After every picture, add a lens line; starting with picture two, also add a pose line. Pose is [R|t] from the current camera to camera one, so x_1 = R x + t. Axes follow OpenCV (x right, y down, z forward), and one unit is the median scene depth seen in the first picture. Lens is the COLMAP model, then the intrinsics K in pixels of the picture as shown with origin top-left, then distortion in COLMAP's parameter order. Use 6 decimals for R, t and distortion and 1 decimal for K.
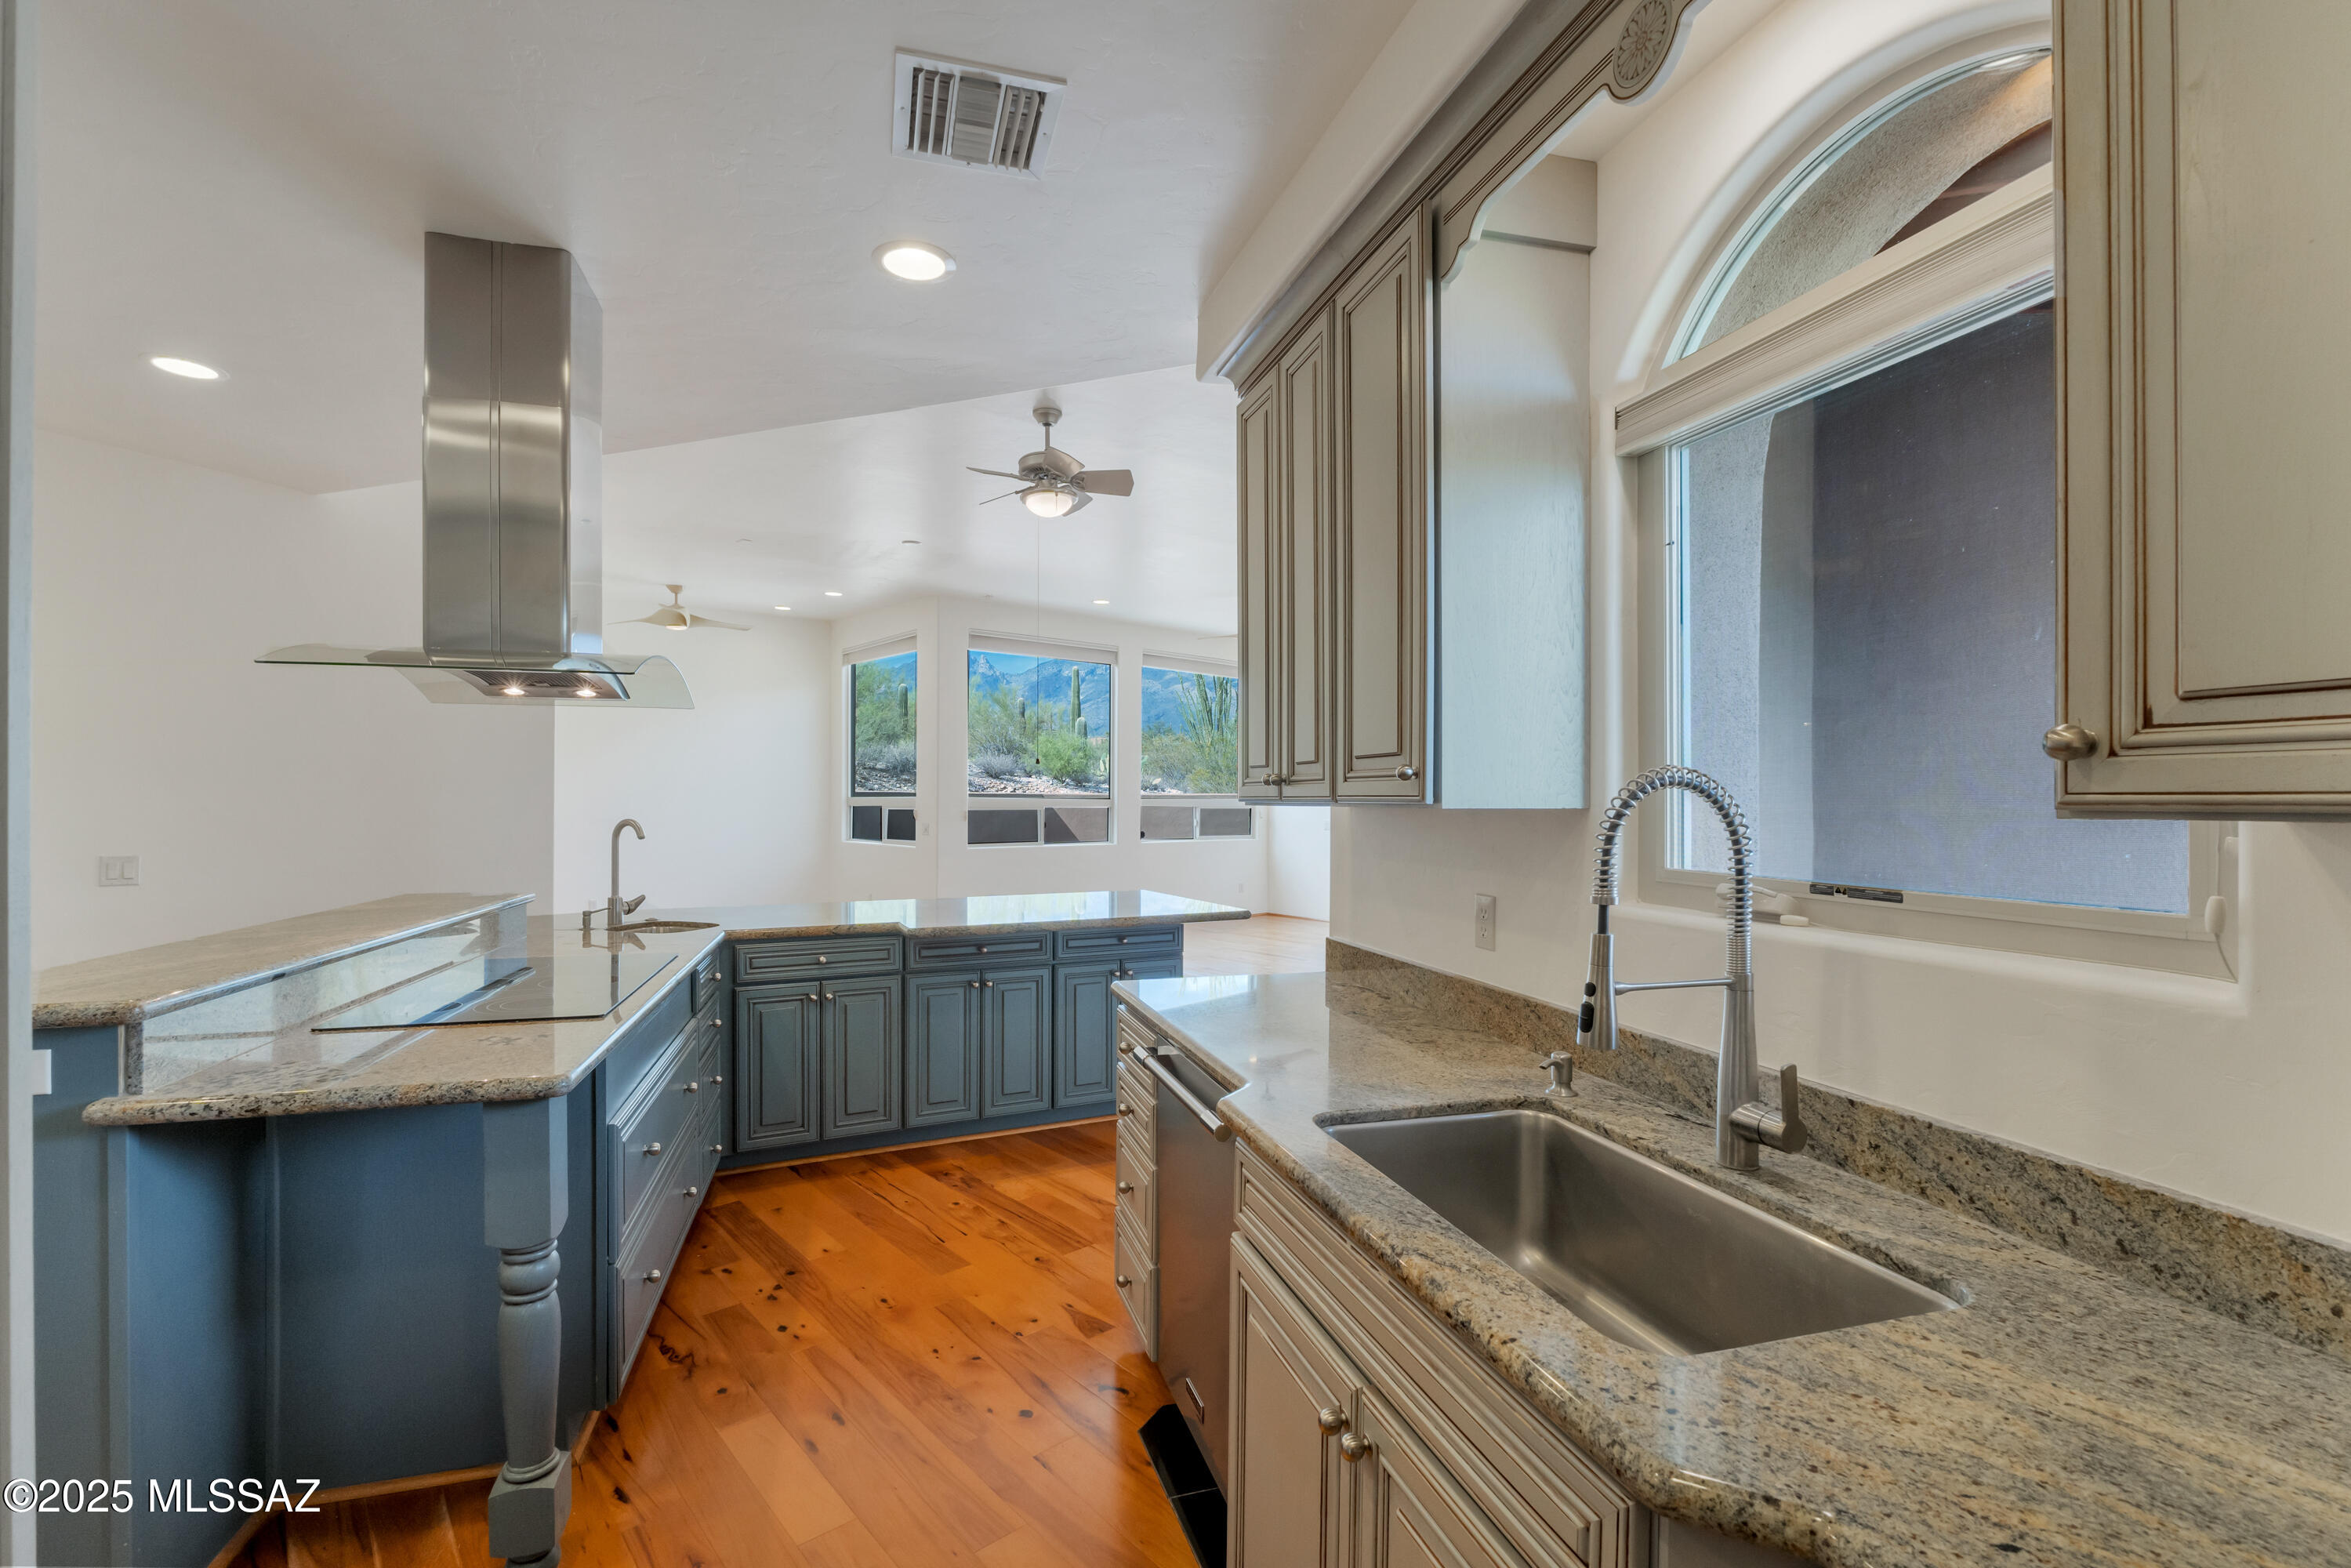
lens RADIAL K [[1112.4, 0, 1172.4], [0, 1112.4, 797.1], [0, 0, 1]] dist [0.000516, 0.000413]
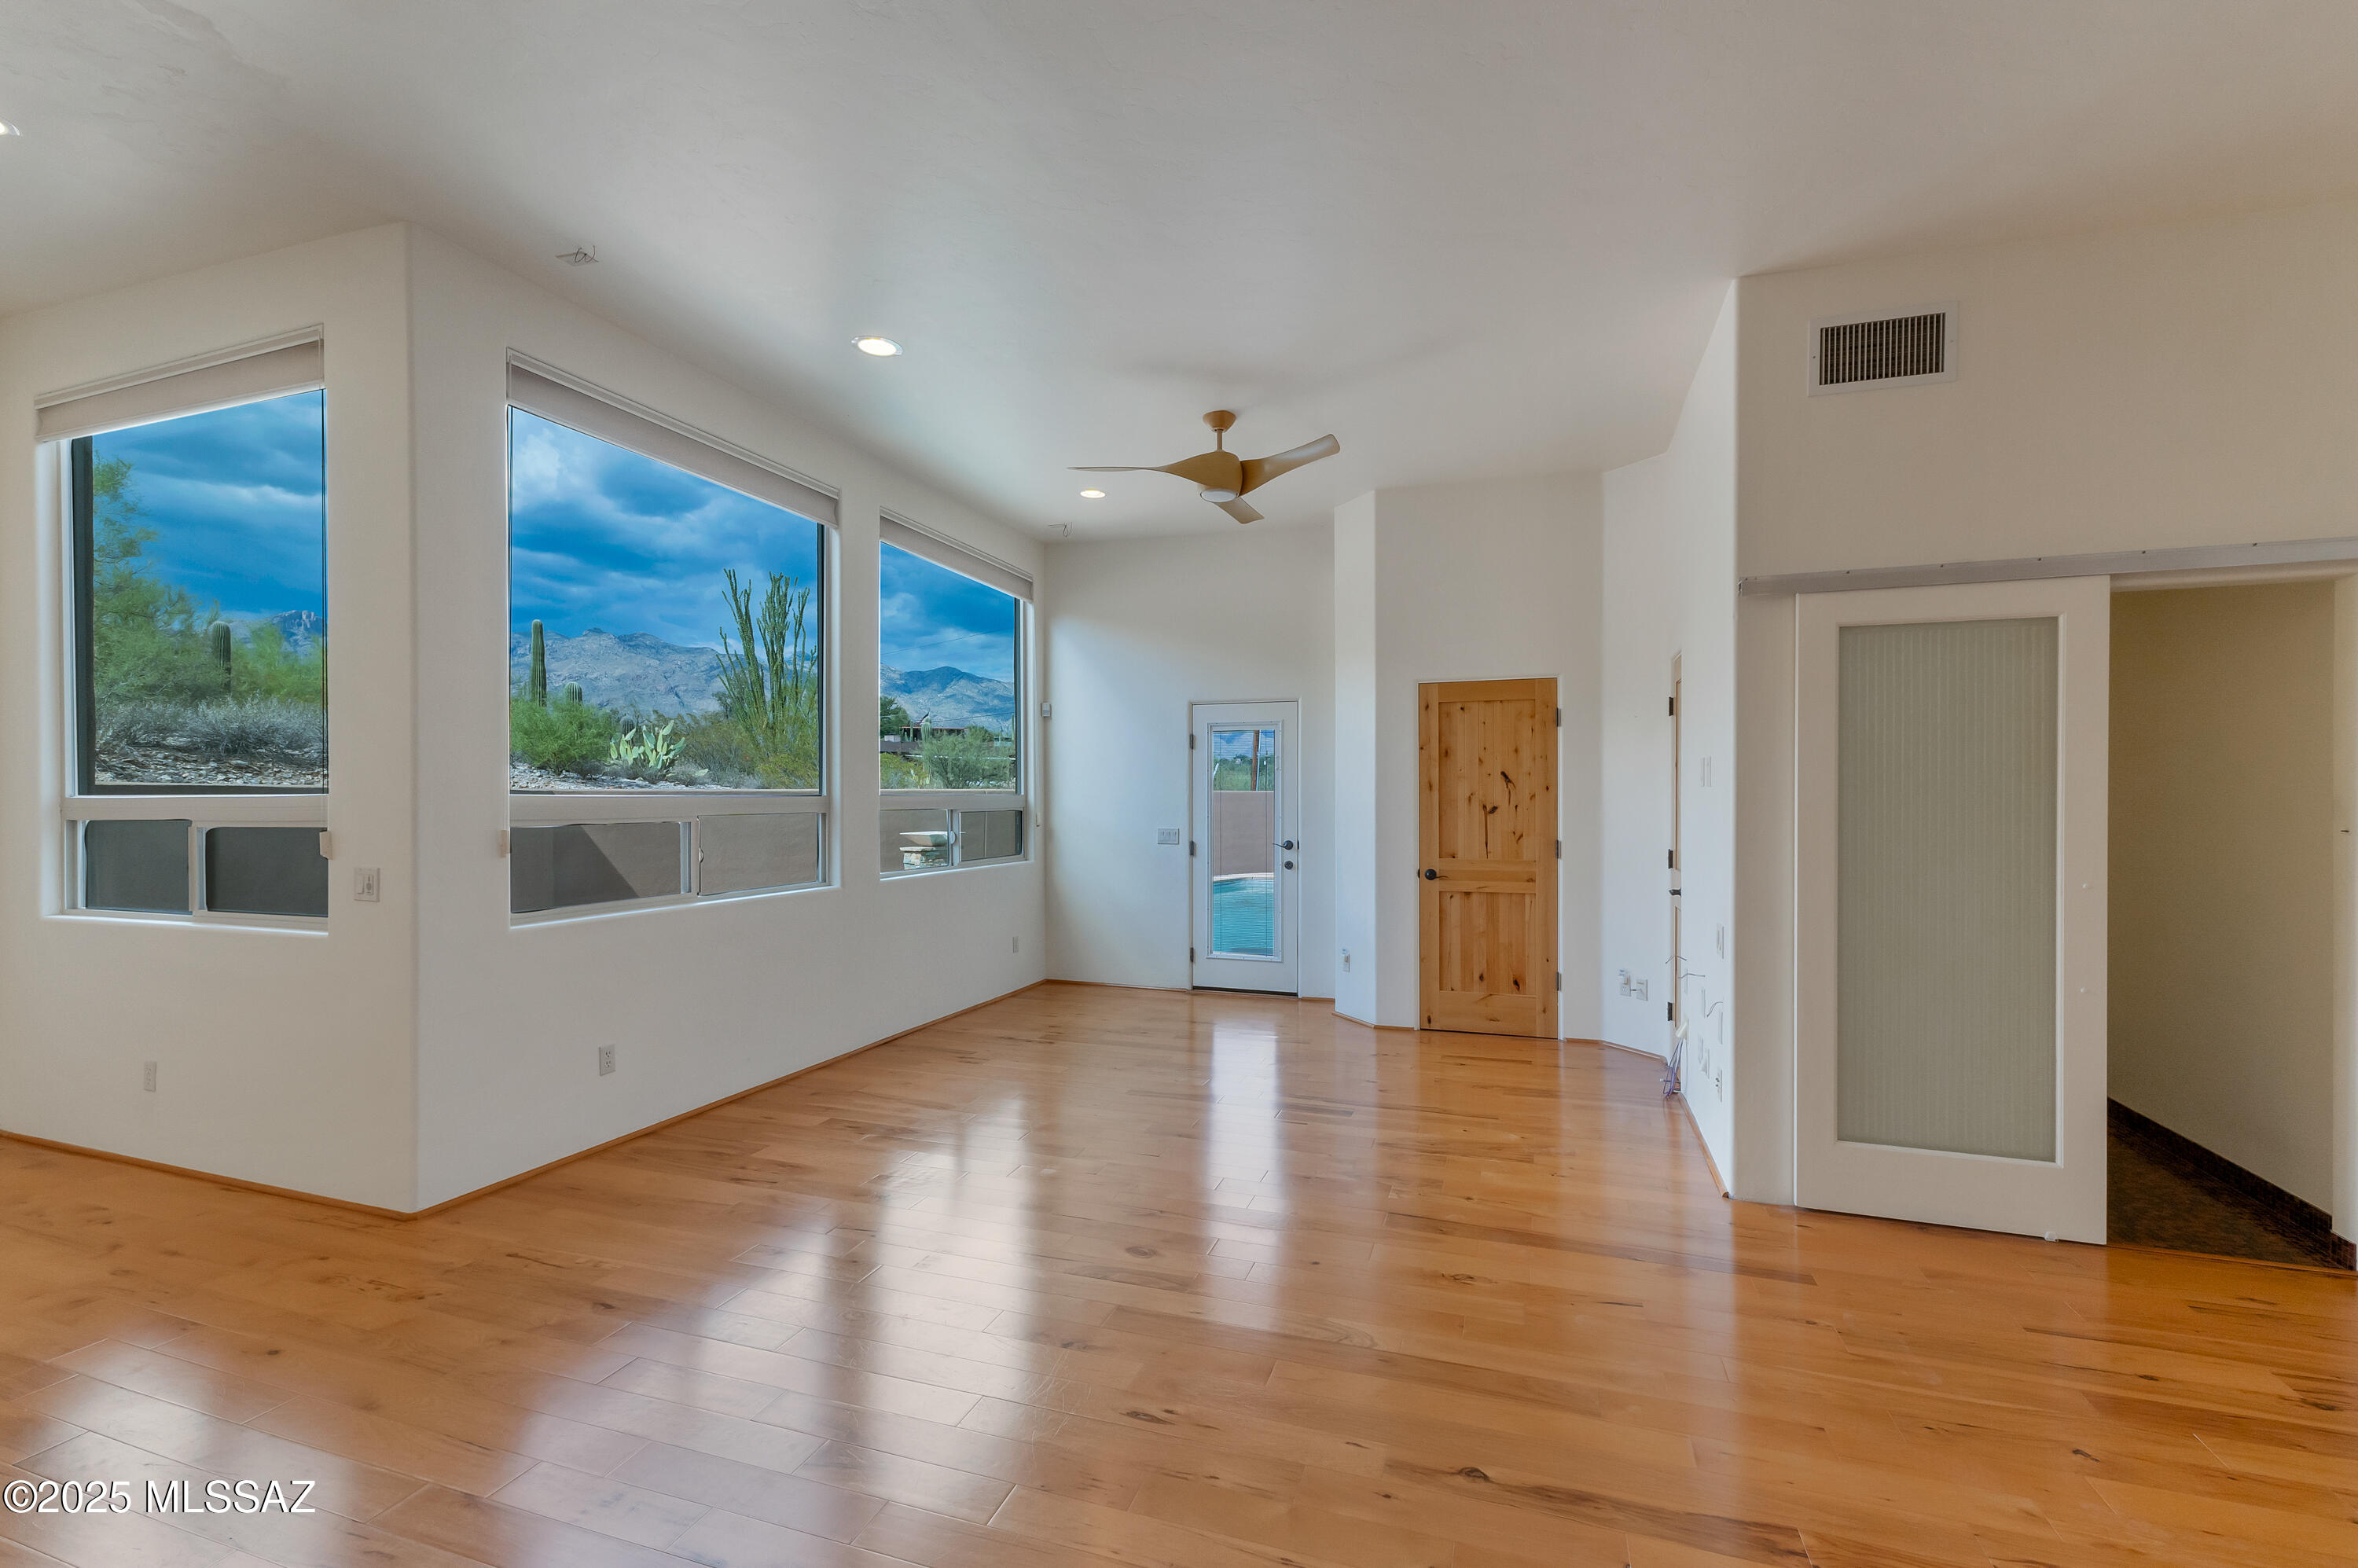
lens RADIAL K [[1065.2, 0, 1262.7], [0, 1065.2, 803.8], [0, 0, 1]] dist [0.004566, 0.000027]
pose [[0.858023, -0.009062, 0.513531, -0.334338], [0.004360, 0.999937, 0.010362, 0.001826], [-0.513593, -0.006652, 0.858008, 1.239903]]
